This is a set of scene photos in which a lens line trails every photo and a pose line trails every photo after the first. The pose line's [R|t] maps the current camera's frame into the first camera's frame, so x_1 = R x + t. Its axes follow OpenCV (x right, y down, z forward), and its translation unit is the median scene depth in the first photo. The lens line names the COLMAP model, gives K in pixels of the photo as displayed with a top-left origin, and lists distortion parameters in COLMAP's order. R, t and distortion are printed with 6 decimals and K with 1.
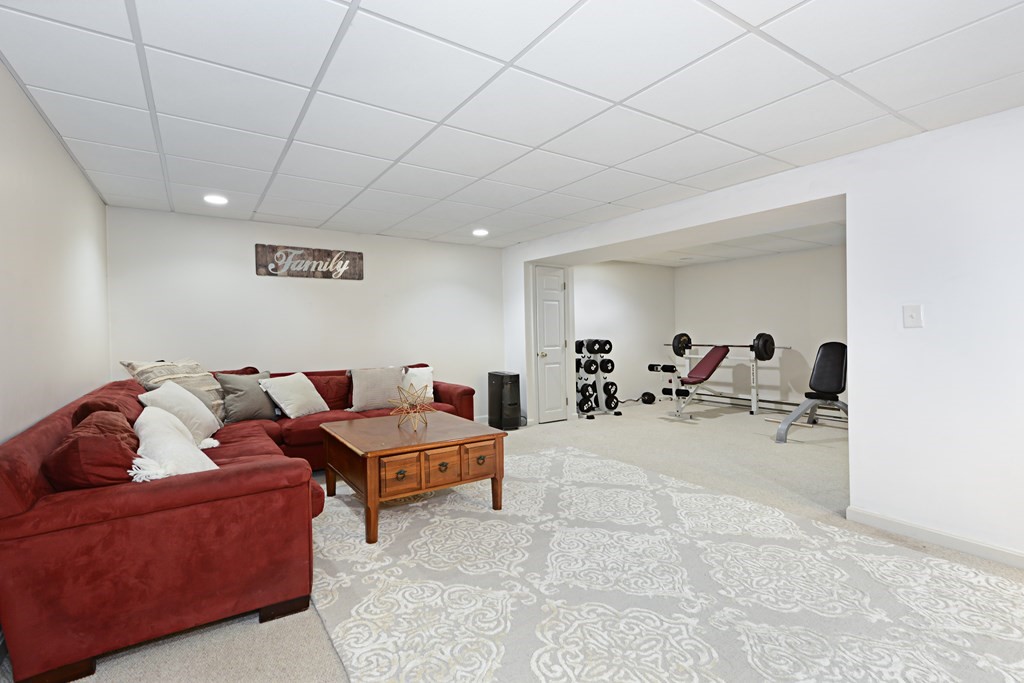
lens RADIAL K [[441.7, 0, 514.3], [0, 441.7, 324.7], [0, 0, 1]] dist [0.001756, -0.000375]
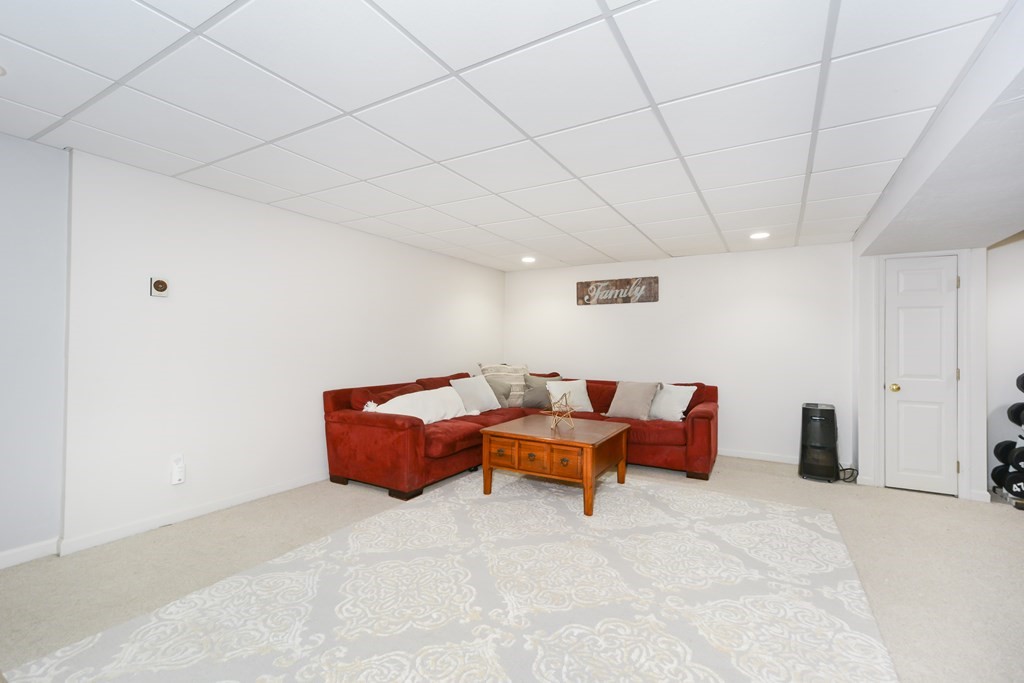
lens RADIAL K [[441.7, 0, 514.3], [0, 441.7, 324.7], [0, 0, 1]] dist [0.001756, -0.000375]
pose [[0.471400, -0.032353, -0.881326, 0.501738], [-0.002015, 0.999285, -0.037761, -0.002277], [0.881917, 0.019576, 0.470998, 0.196346]]
